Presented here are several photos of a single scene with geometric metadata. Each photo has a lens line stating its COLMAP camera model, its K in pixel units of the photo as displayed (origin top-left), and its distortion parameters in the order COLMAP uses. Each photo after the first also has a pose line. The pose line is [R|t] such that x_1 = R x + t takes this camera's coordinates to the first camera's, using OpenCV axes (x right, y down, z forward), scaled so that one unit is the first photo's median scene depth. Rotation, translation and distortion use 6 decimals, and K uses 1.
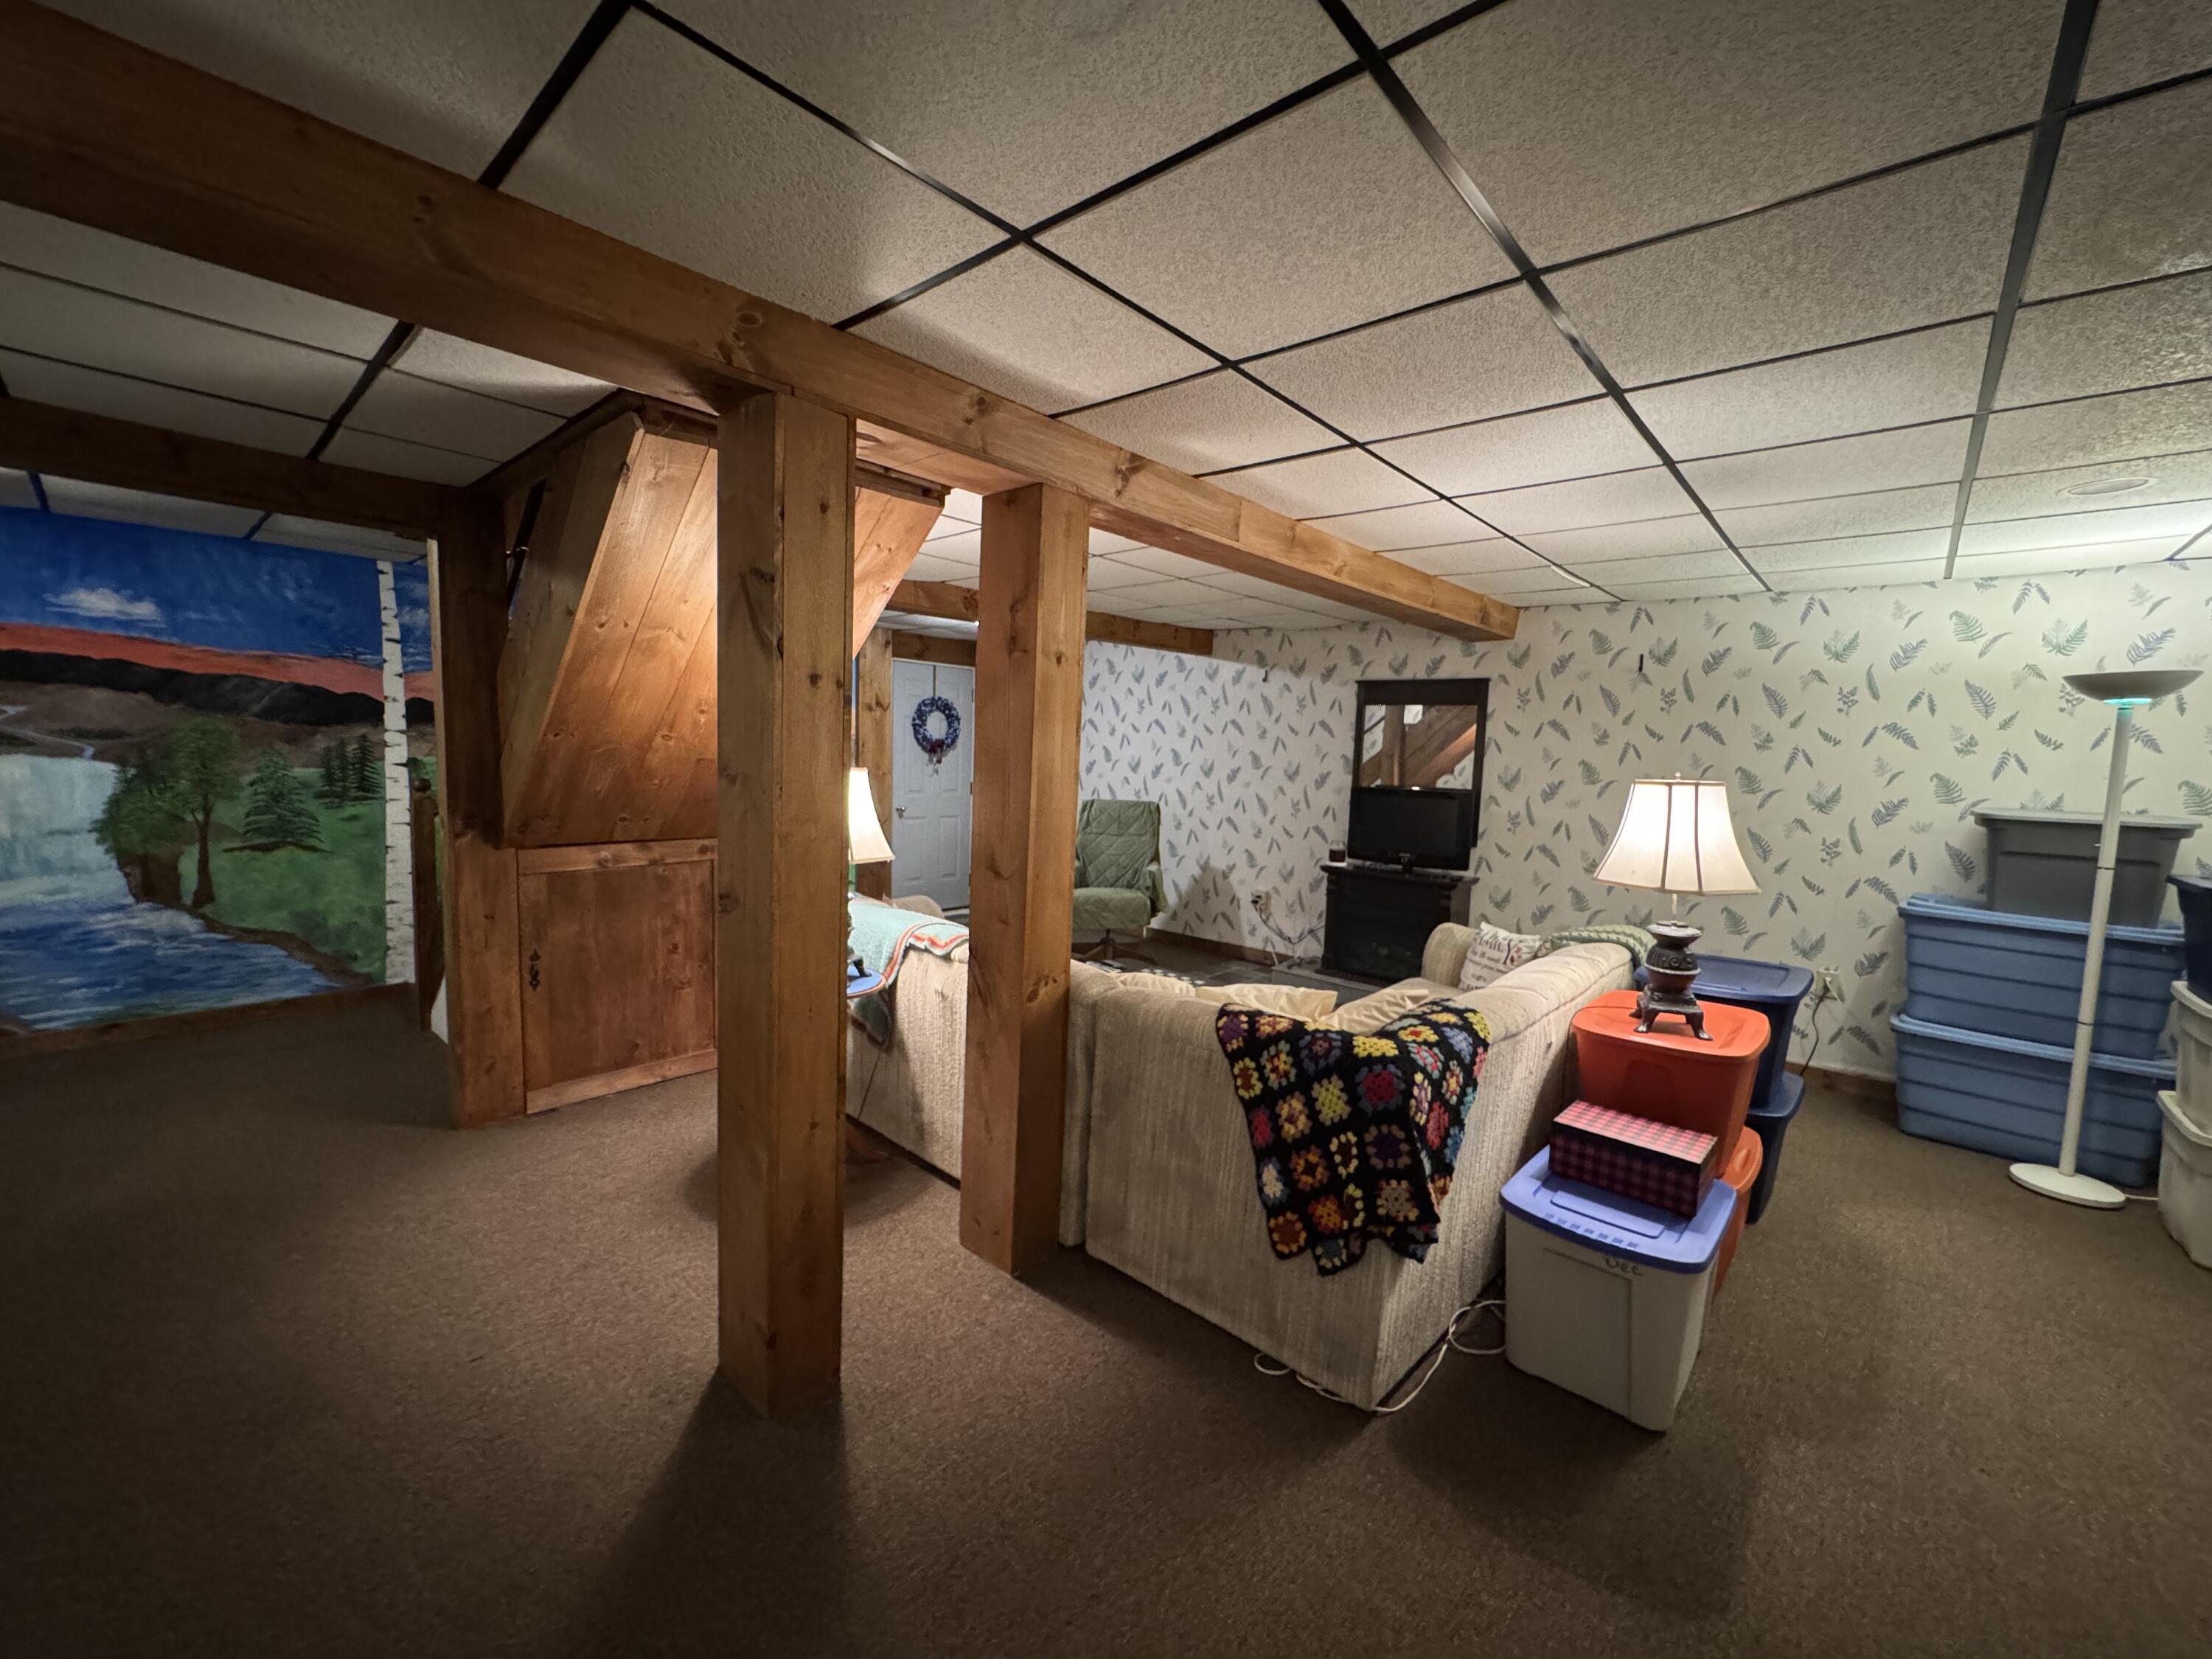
lens RADIAL K [[877.1, 0, 1110.7], [0, 877.1, 822.4], [0, 0, 1]] dist [-0.004046, 0.000041]
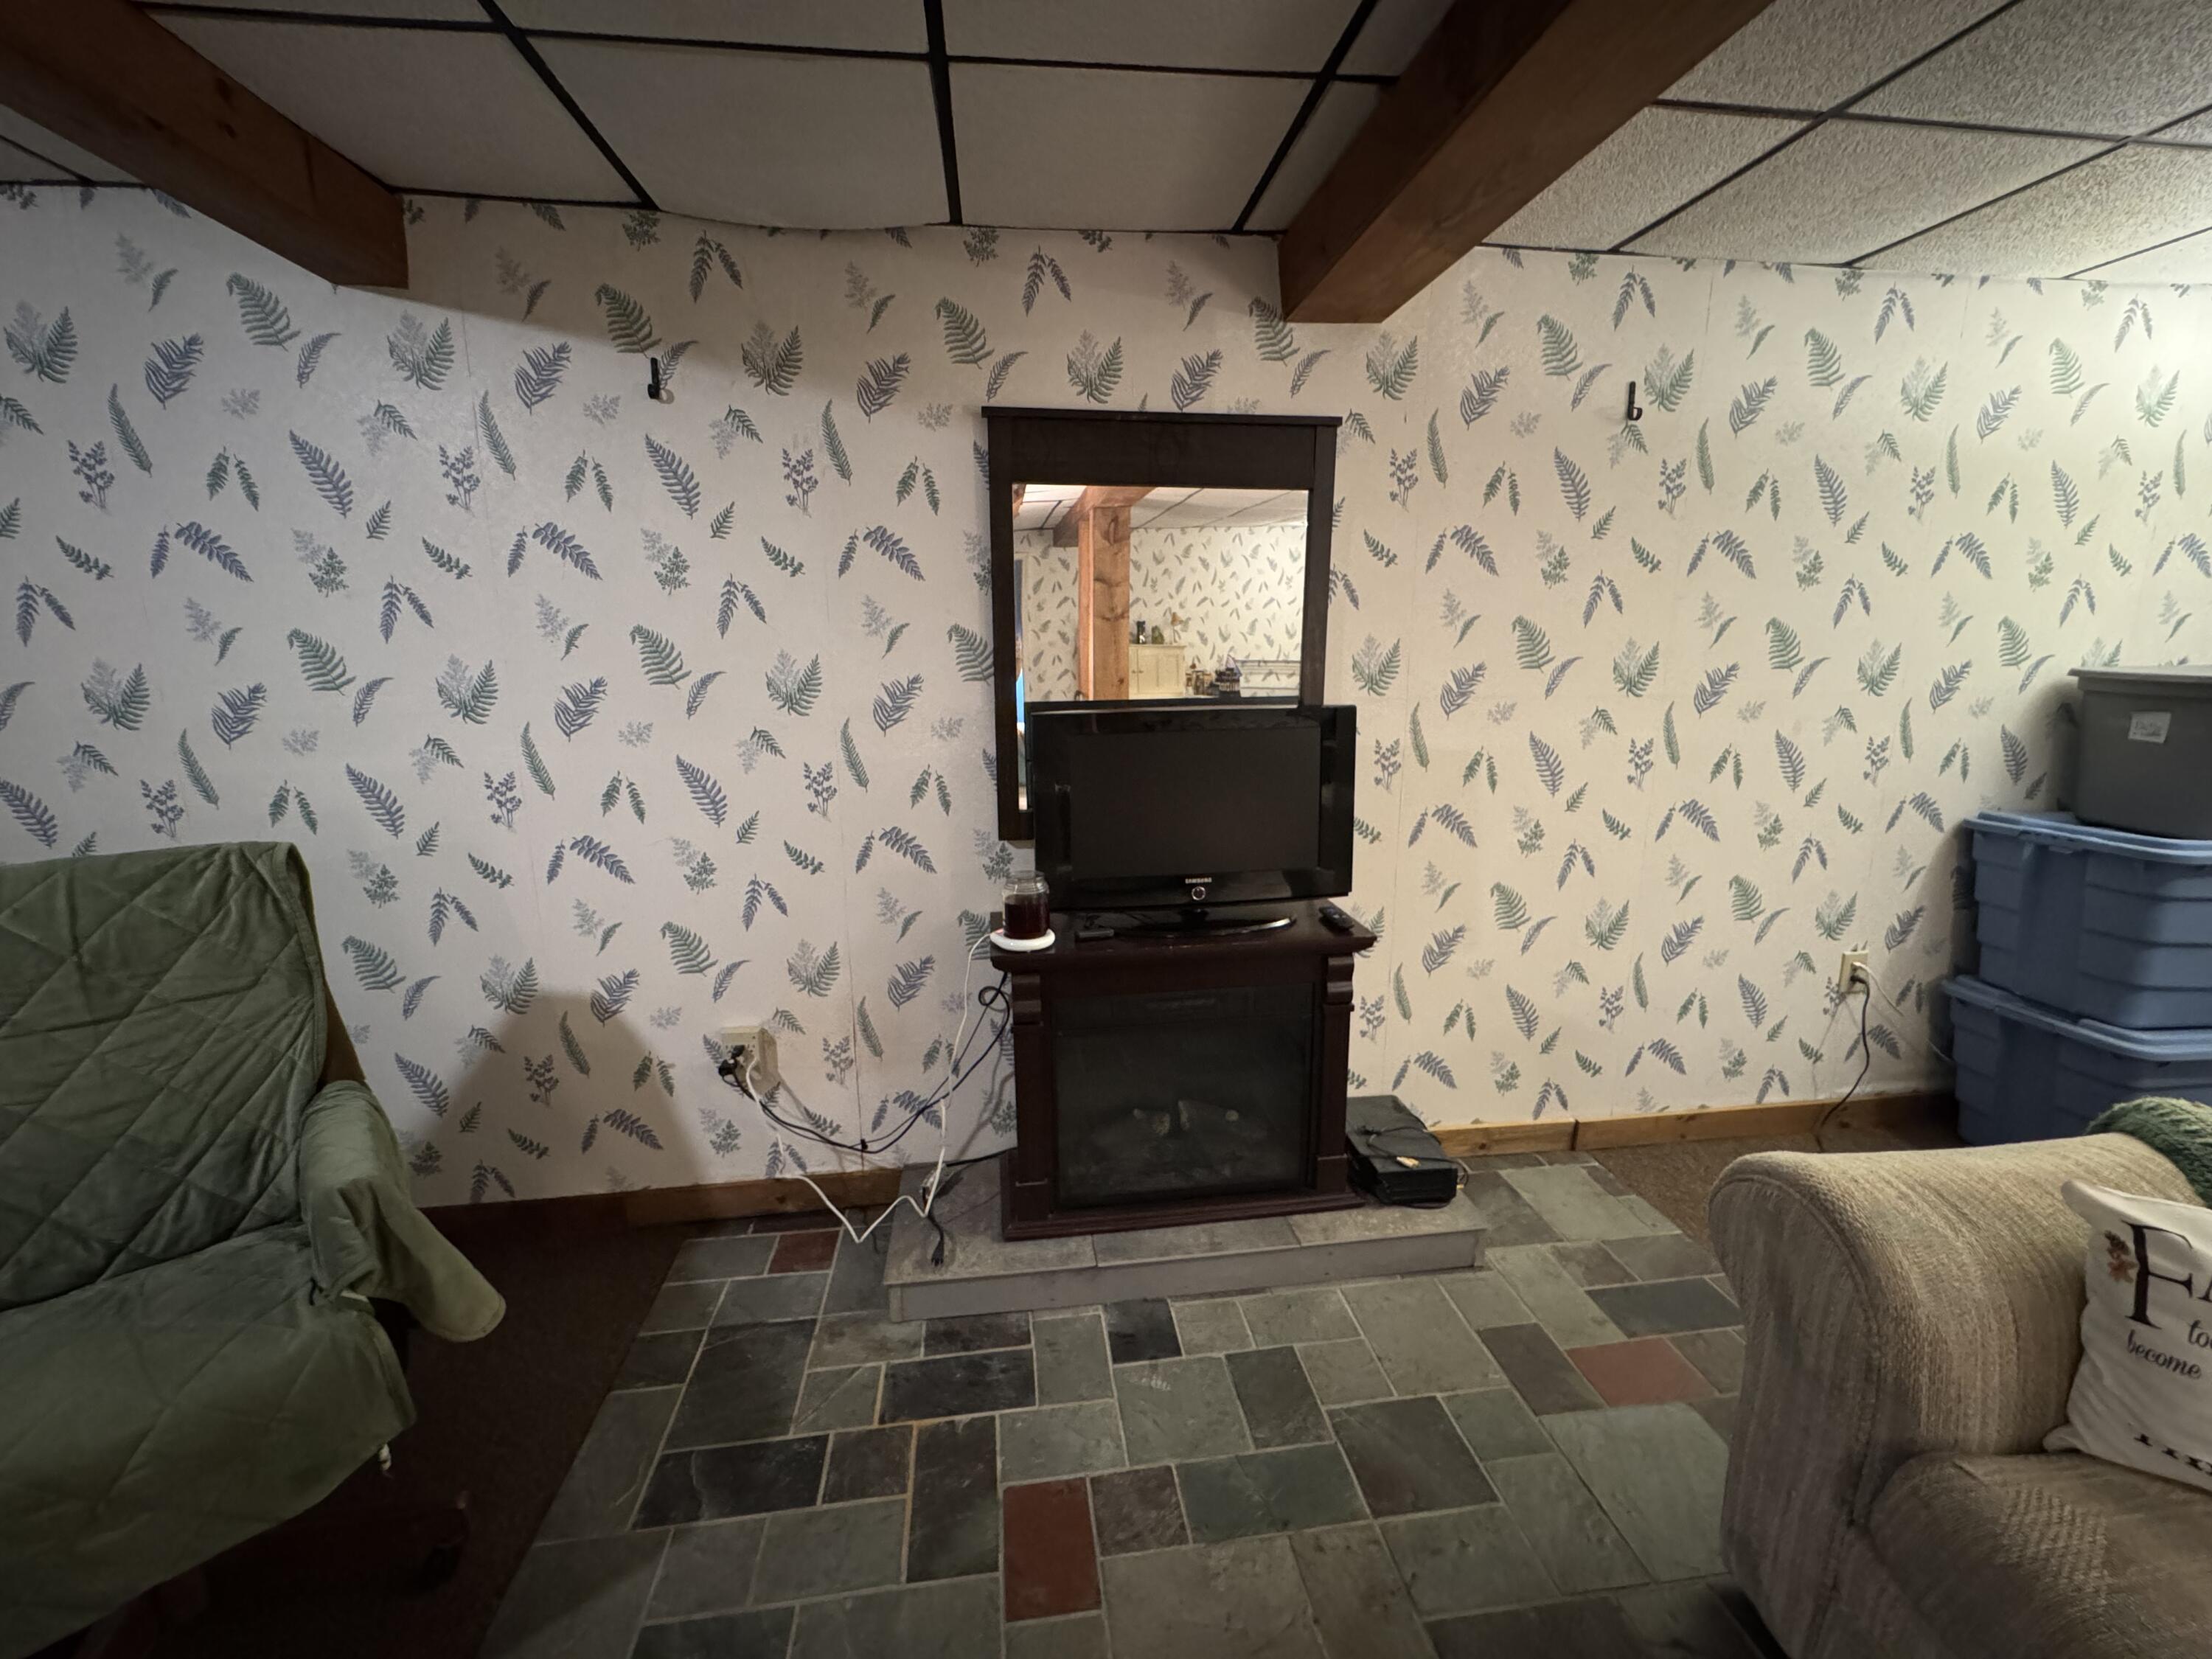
lens RADIAL K [[877.1, 0, 1105.6], [0, 877.1, 826.9], [0, 0, 1]] dist [-0.004046, 0.000041]
pose [[0.655122, -0.185474, 0.732403, 0.031555], [0.097978, 0.982069, 0.161060, -0.056715], [-0.749143, -0.033754, 0.661548, 0.832452]]
